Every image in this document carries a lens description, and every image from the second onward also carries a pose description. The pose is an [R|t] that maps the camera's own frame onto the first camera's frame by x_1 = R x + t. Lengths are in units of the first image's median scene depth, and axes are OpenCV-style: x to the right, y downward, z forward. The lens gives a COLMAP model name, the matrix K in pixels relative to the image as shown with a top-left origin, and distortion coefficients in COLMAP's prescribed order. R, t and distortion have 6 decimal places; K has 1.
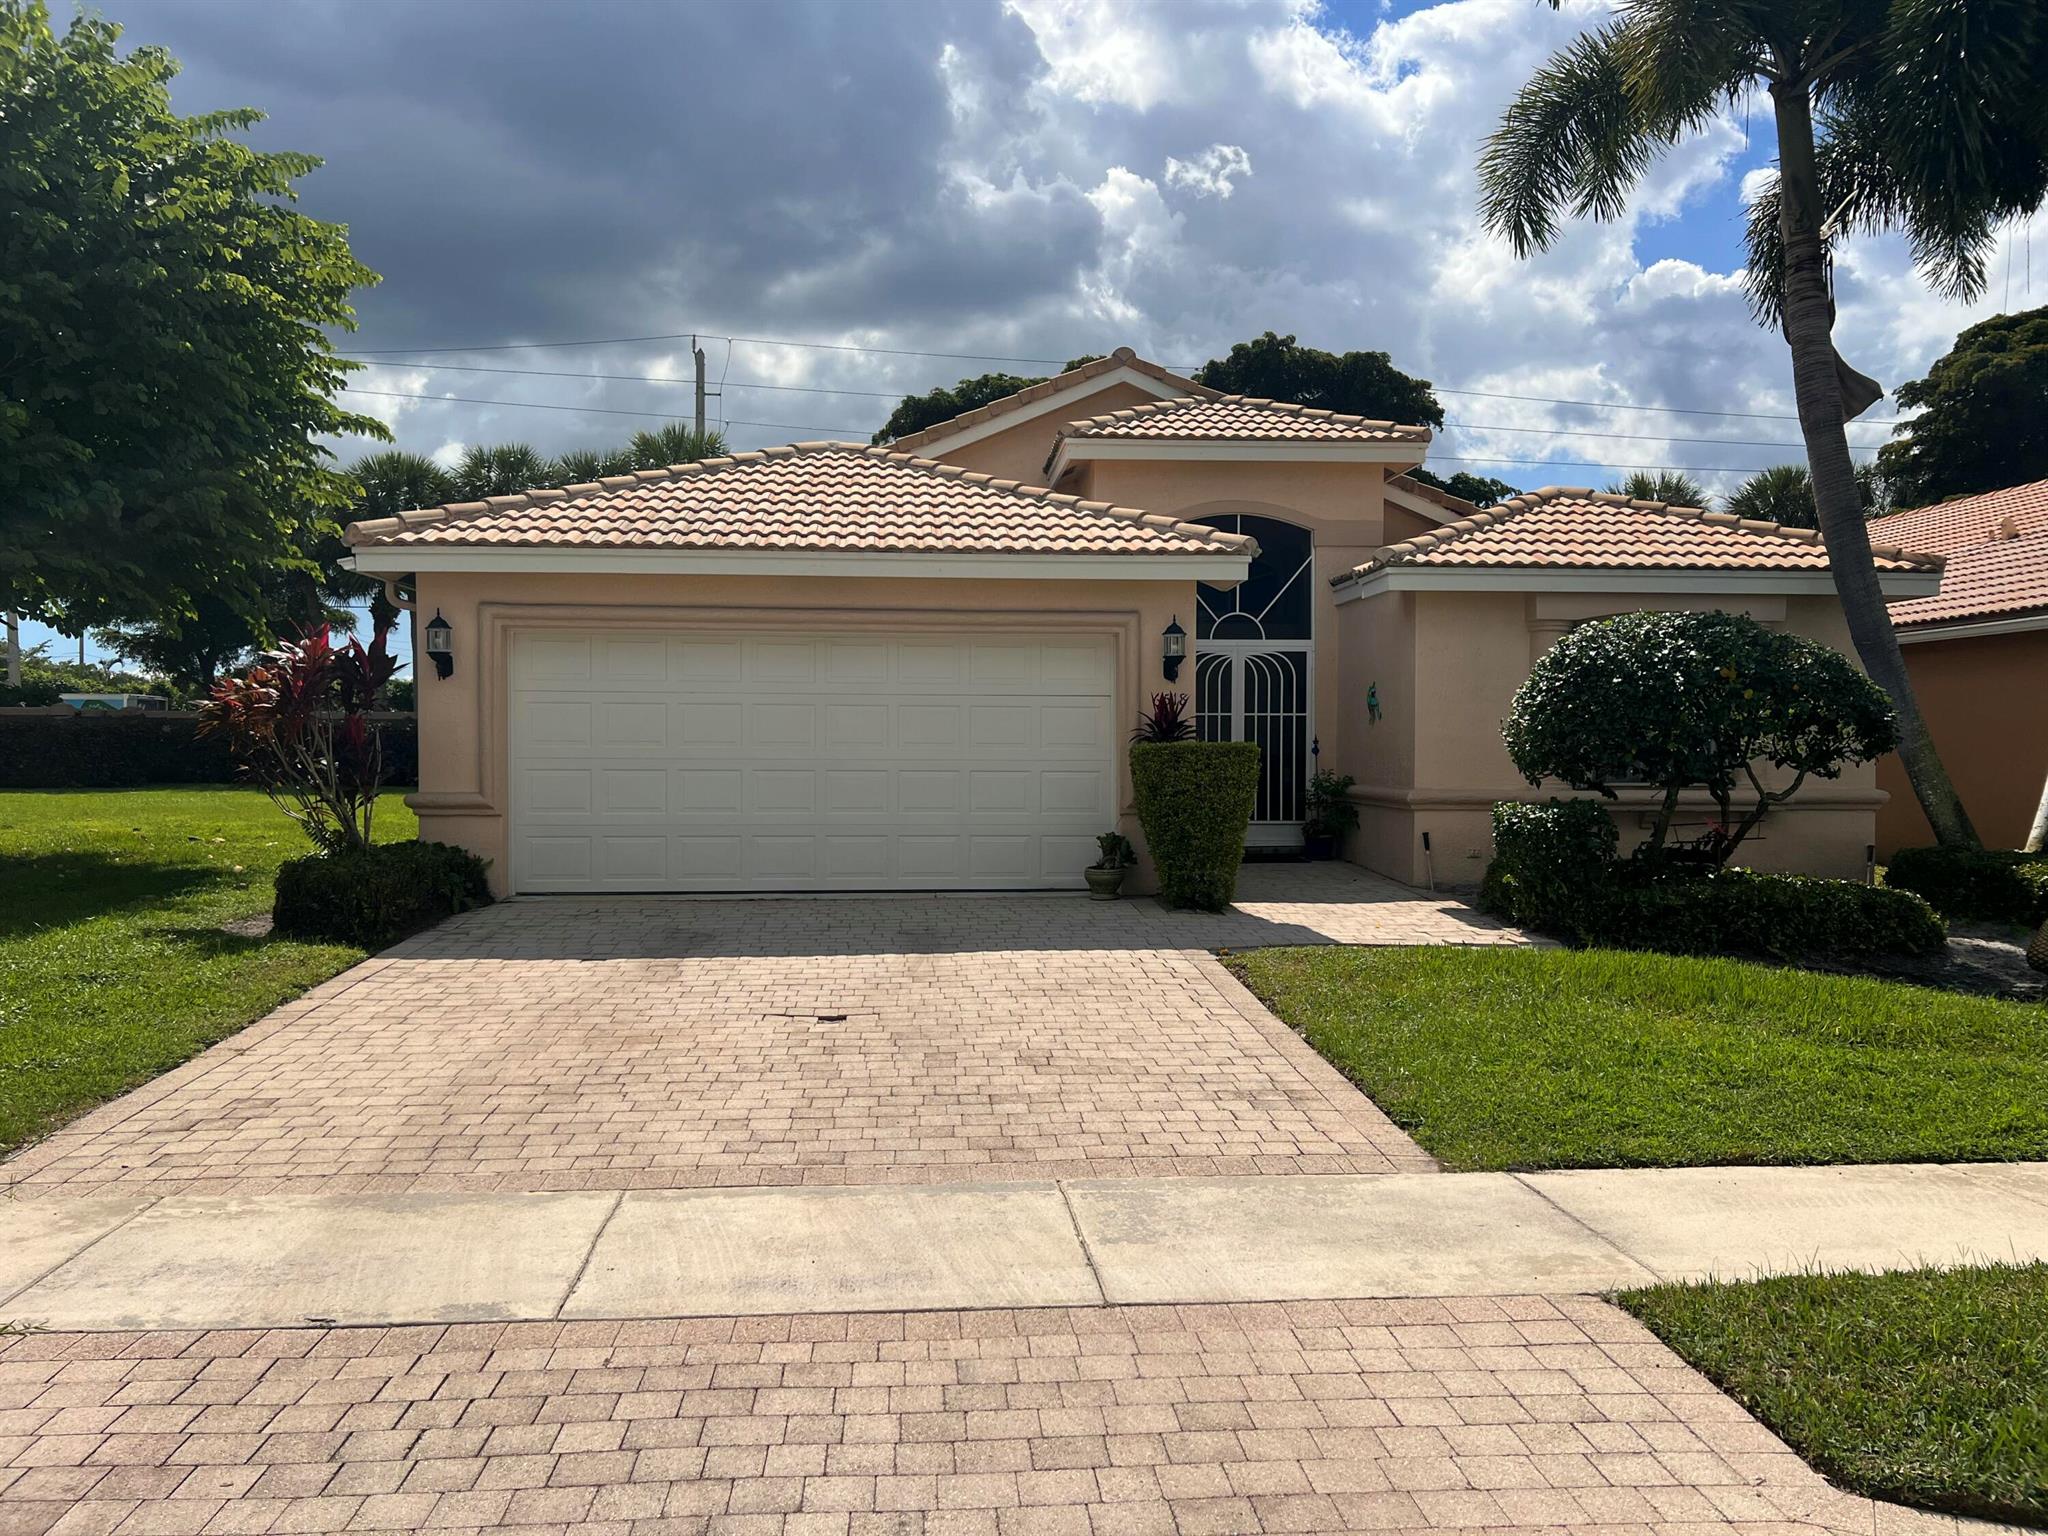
lens RADIAL K [[1533.3, 0, 1031.2], [0, 1533.3, 771.7], [0, 0, 1]] dist [0.050132, -0.043276]
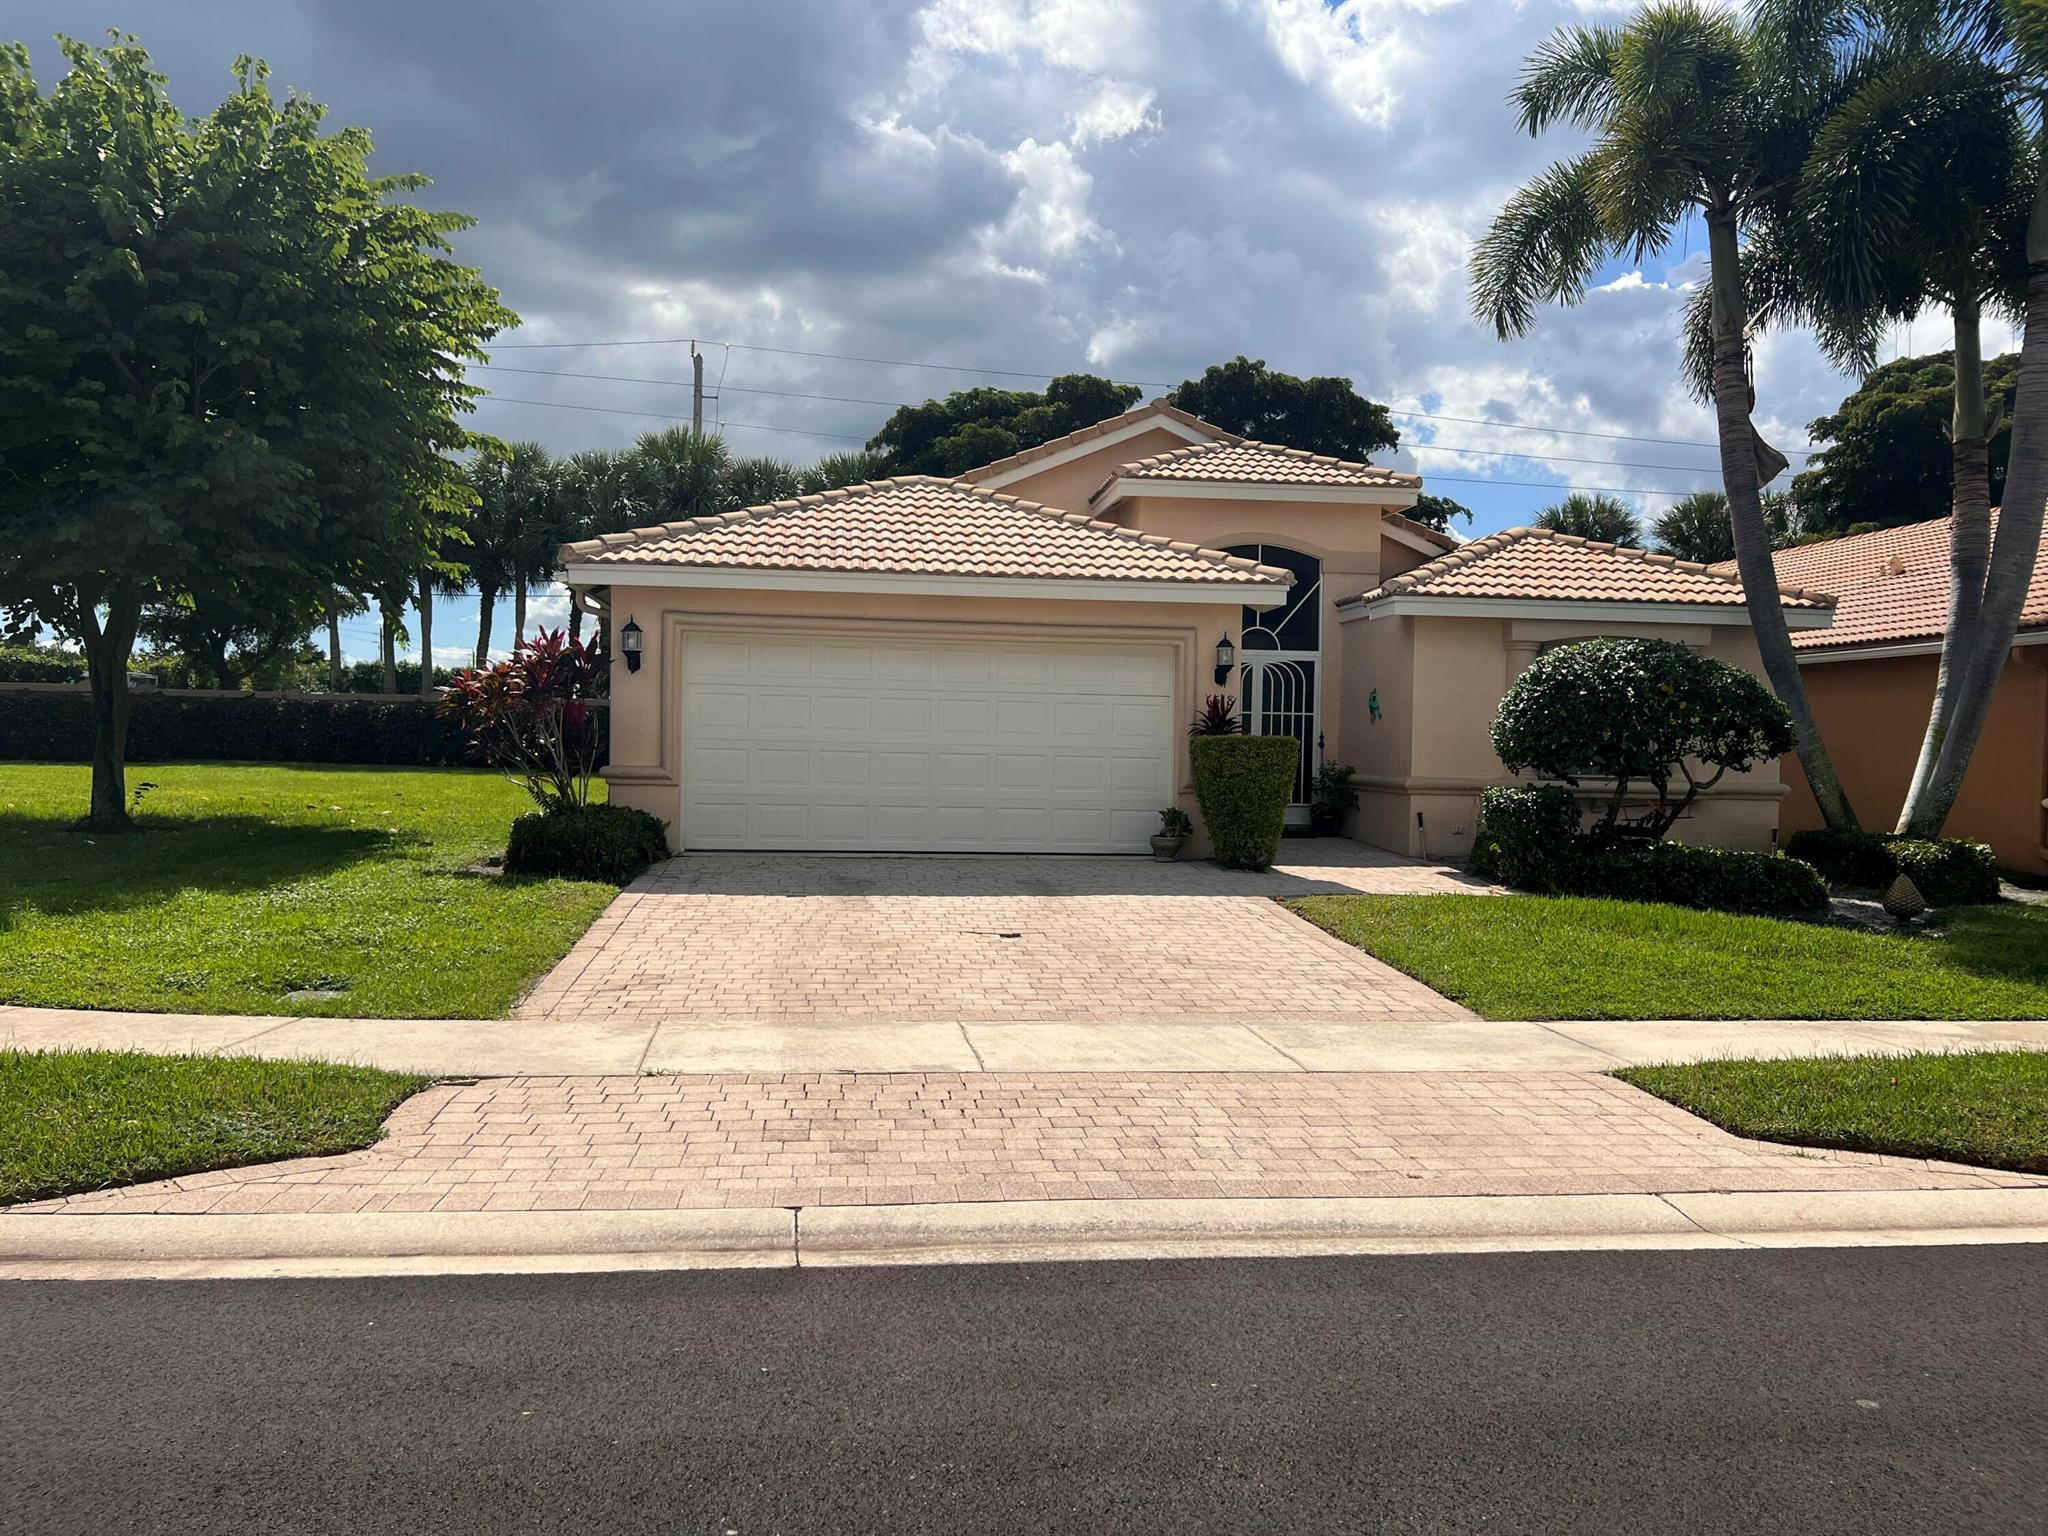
lens RADIAL K [[1533.3, 0, 1034.3], [0, 1533.3, 767.9], [0, 0, 1]] dist [0.050132, -0.043276]
pose [[0.998796, 0.016914, 0.046058, -0.112224], [-0.016994, 0.999855, 0.001353, 0.007783], [-0.046028, -0.002134, 0.998938, -0.217954]]
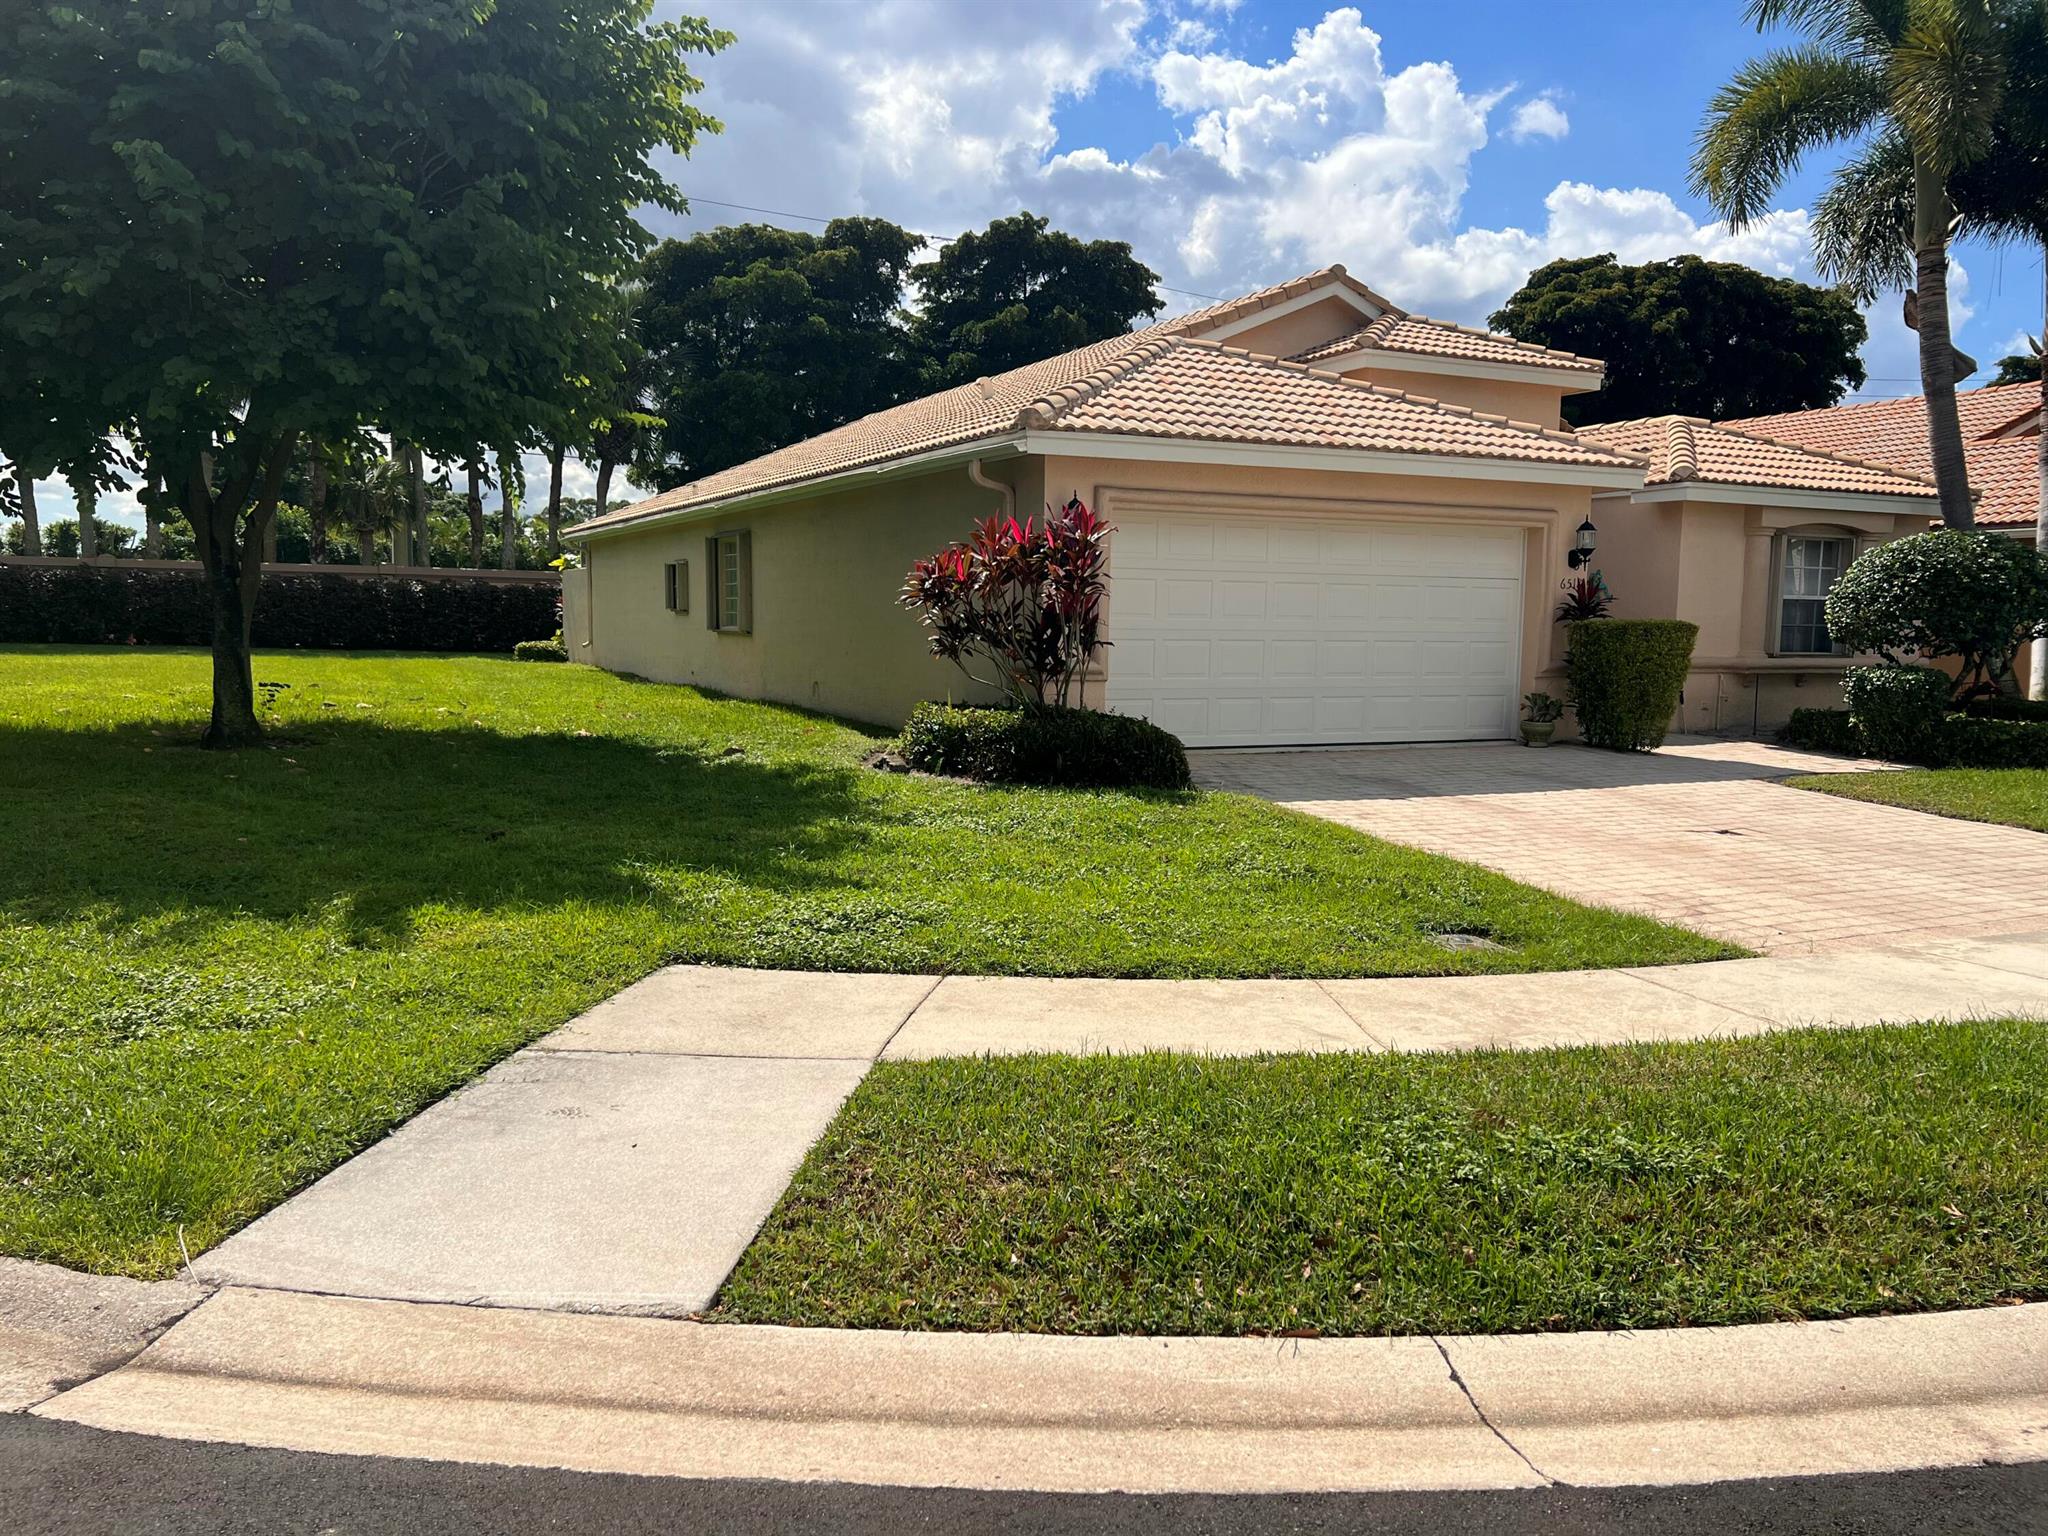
lens RADIAL K [[1533.3, 0, 1022.6], [0, 1533.3, 778.0], [0, 0, 1]] dist [0.050132, -0.043276]
pose [[0.933571, -0.025193, 0.357507, -0.760657], [-0.008746, 0.995628, 0.092998, -0.003409], [-0.358286, -0.089947, 0.929269, -0.010021]]
